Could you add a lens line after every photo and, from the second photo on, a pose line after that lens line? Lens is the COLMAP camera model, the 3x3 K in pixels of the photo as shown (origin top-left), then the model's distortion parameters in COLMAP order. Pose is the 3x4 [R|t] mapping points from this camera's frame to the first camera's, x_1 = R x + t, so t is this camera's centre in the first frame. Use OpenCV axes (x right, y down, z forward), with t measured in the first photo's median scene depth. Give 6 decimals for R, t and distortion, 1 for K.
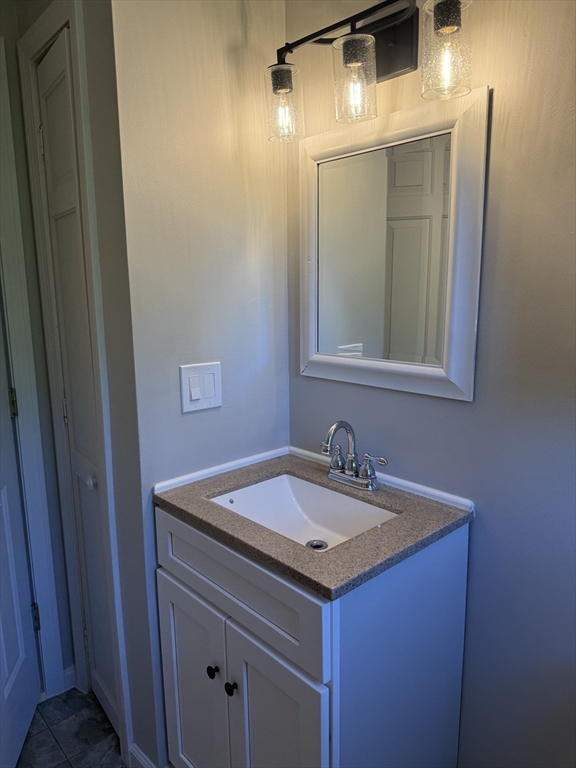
lens RADIAL K [[551.5, 0, 285.3], [0, 551.5, 384.7], [0, 0, 1]] dist [0.072972, -0.110042]
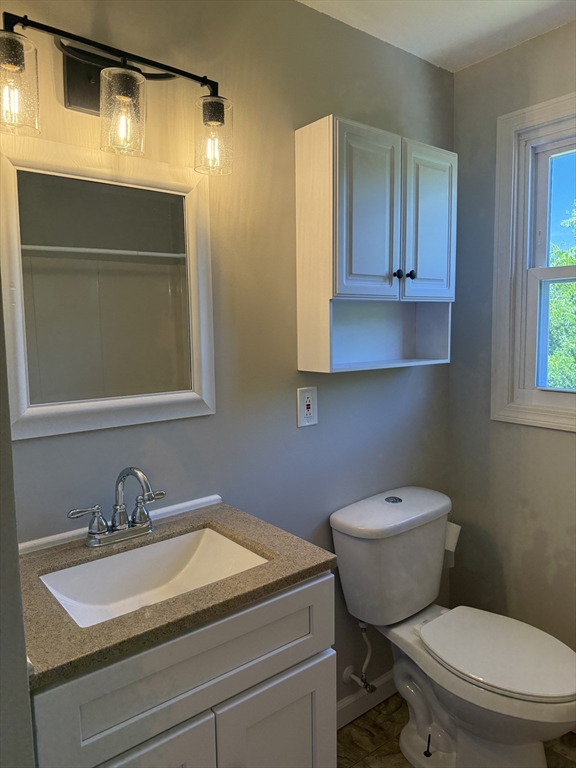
lens RADIAL K [[551.5, 0, 285.3], [0, 551.5, 384.7], [0, 0, 1]] dist [0.072972, -0.110042]
pose [[0.049697, -0.093590, 0.994370, -0.861175], [0.192423, 0.977845, 0.082418, -0.104463], [-0.980053, 0.187244, 0.066604, 0.730810]]
